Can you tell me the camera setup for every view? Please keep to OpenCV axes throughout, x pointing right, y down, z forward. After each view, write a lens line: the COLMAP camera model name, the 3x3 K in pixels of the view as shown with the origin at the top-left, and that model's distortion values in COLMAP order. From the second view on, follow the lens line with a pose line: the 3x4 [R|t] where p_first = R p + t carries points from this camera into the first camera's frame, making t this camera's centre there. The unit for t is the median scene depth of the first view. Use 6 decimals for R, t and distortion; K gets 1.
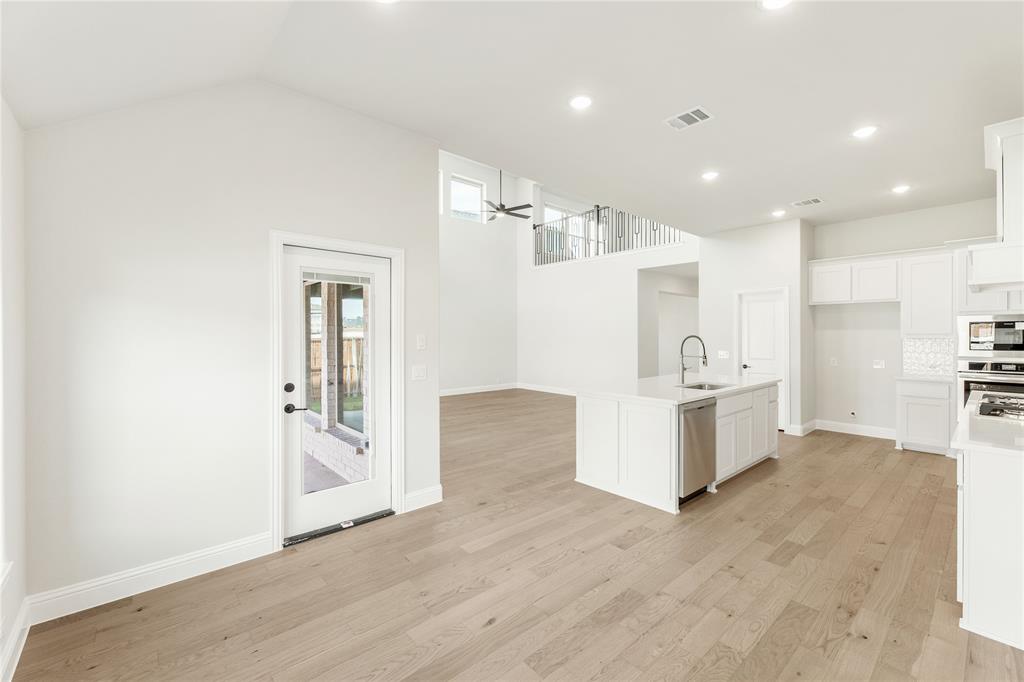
lens RADIAL K [[424.4, 0, 517.8], [0, 424.4, 335.3], [0, 0, 1]] dist [-0.000584, 0.000146]
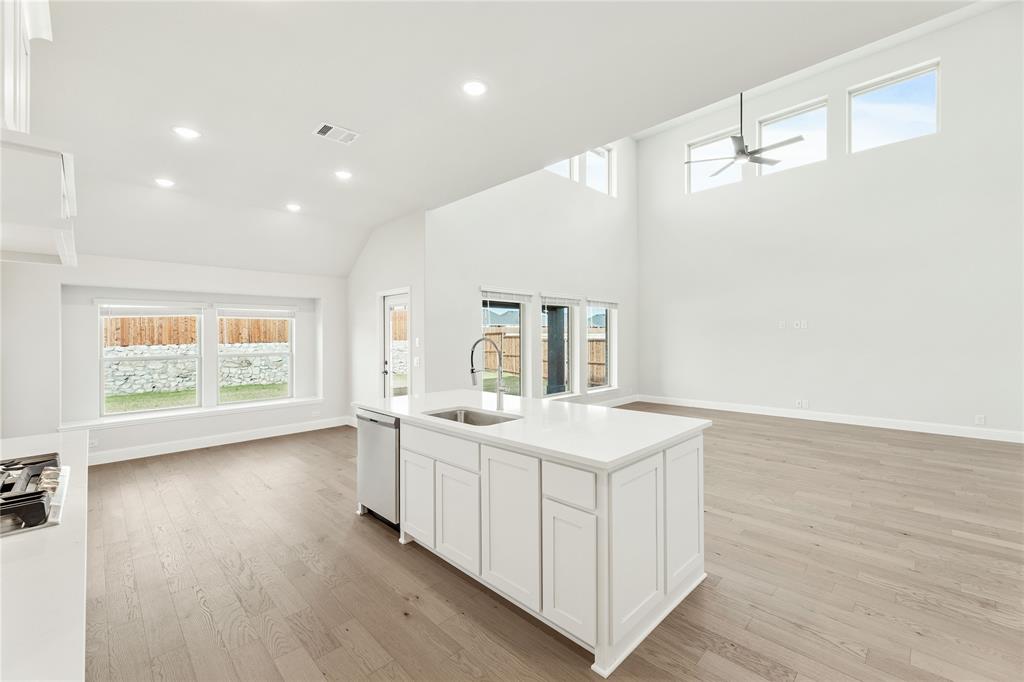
lens RADIAL K [[424.4, 0, 517.8], [0, 424.4, 335.3], [0, 0, 1]] dist [-0.000584, 0.000146]
pose [[0.060429, -0.004468, -0.998162, 1.516818], [0.005989, 0.999974, -0.004113, -0.002812], [0.998155, -0.005730, 0.060454, 1.414952]]
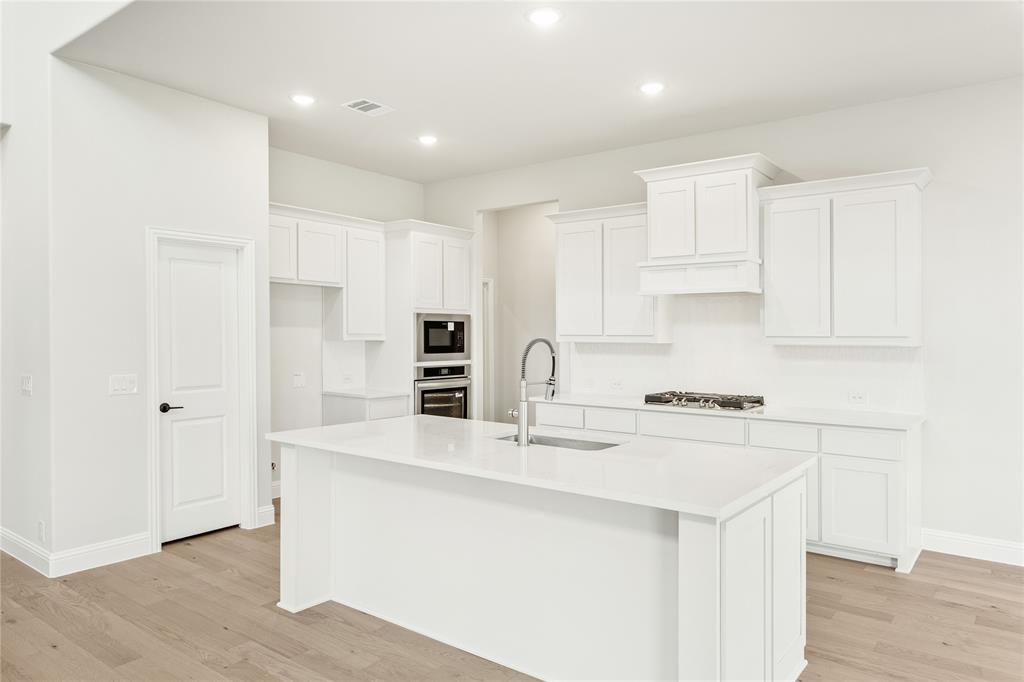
lens RADIAL K [[678.9, 0, 512.0], [0, 678.9, 341.0], [0, 0, 1]] dist [0.002525, 0.000610]
pose [[-0.194103, -0.006320, 0.980961, -0.433901], [-0.001185, 0.999980, 0.006208, 0.001319], [-0.980981, 0.000043, -0.194106, 1.634969]]
